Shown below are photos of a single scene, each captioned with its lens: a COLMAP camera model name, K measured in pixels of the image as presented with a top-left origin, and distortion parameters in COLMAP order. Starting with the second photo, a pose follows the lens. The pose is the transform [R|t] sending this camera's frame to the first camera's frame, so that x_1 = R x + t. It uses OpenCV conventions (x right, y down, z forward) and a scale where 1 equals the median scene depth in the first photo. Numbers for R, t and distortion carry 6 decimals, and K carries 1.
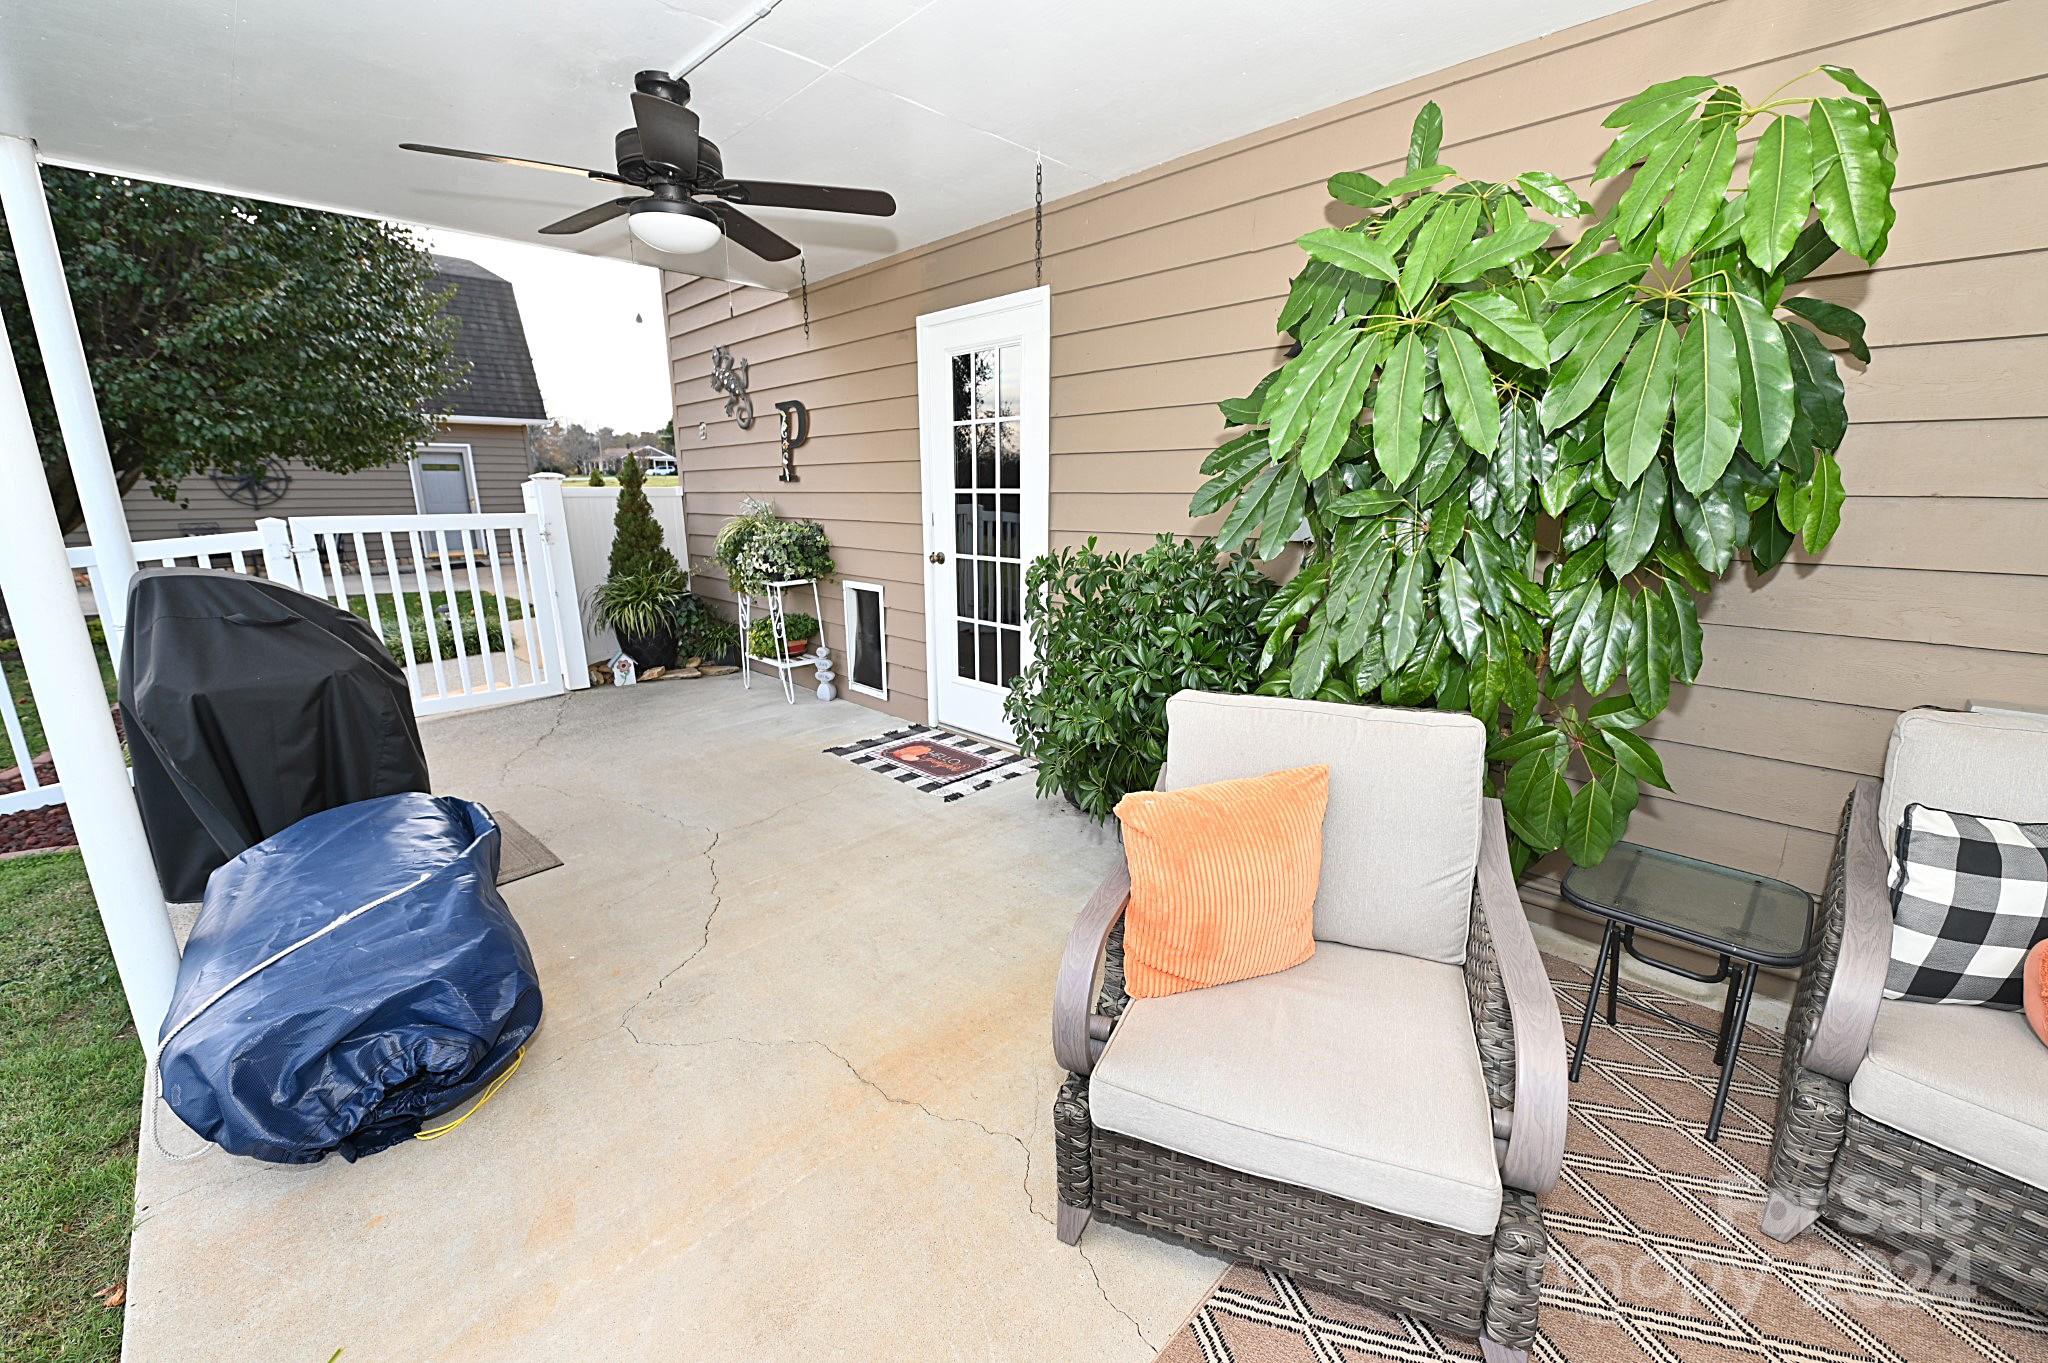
lens RADIAL K [[810.6, 0, 1021.3], [0, 810.6, 666.6], [0, 0, 1]] dist [-0.009493, 0.000073]
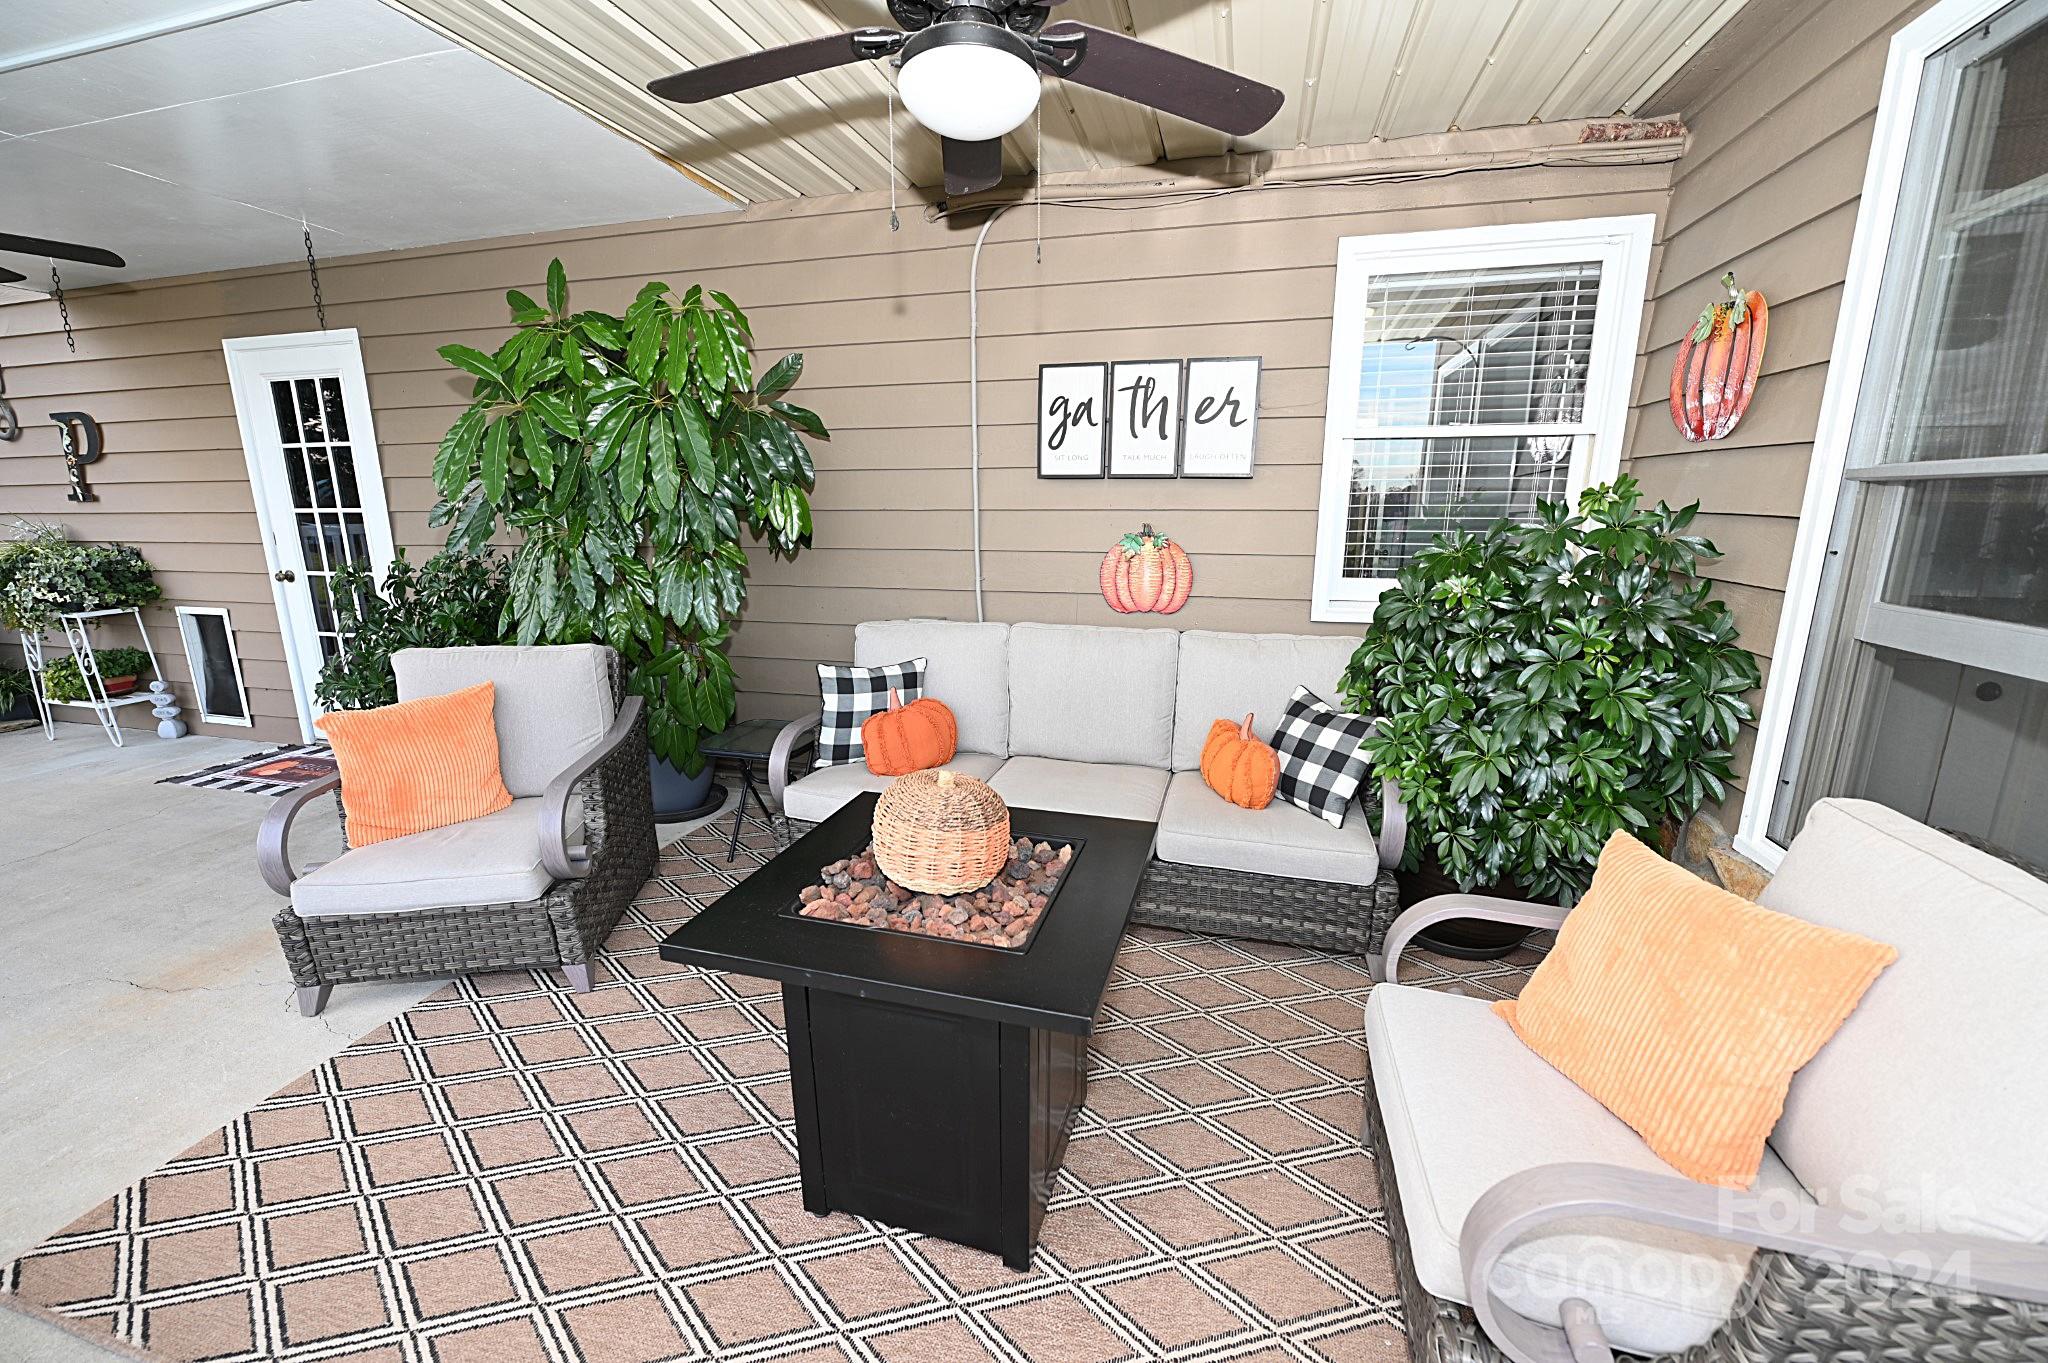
lens RADIAL K [[810.6, 0, 1020.4], [0, 810.6, 678.2], [0, 0, 1]] dist [-0.009493, 0.000073]
pose [[0.862832, -0.106423, 0.494161, 0.160356], [0.109418, 0.993731, 0.022960, 0.062971], [-0.493506, 0.034259, 0.869067, -0.293054]]
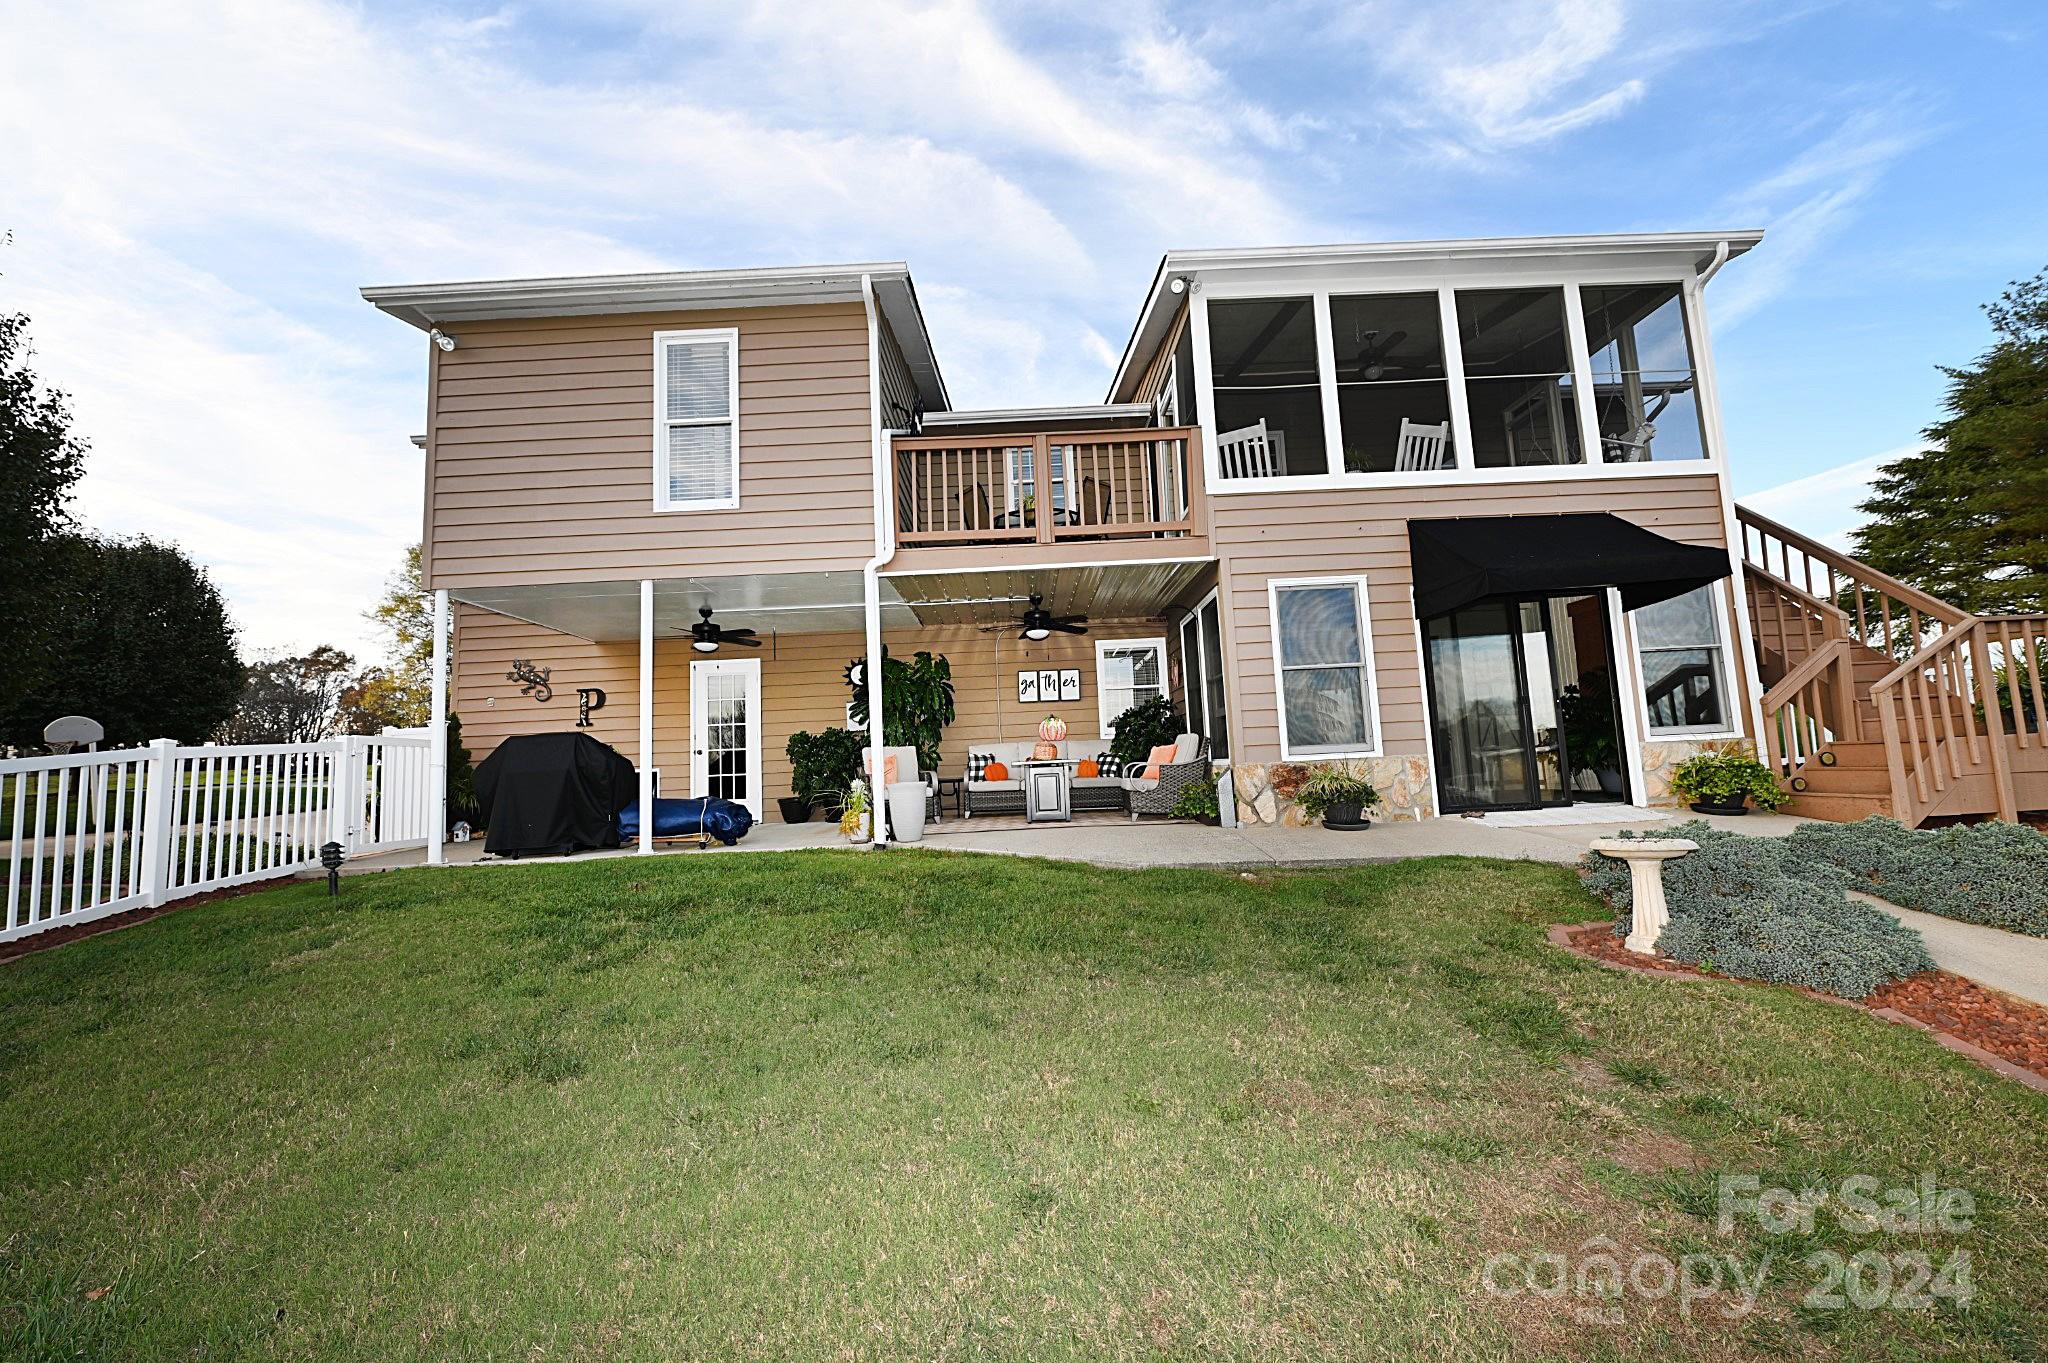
lens RADIAL K [[810.6, 0, 1020.5], [0, 810.6, 687.5], [0, 0, 1]] dist [-0.009493, 0.000073]
pose [[0.695883, 0.060372, 0.715613, -1.057438], [0.195978, 0.942675, -0.270103, 0.473930], [-0.690897, 0.328205, 0.644160, -1.169231]]
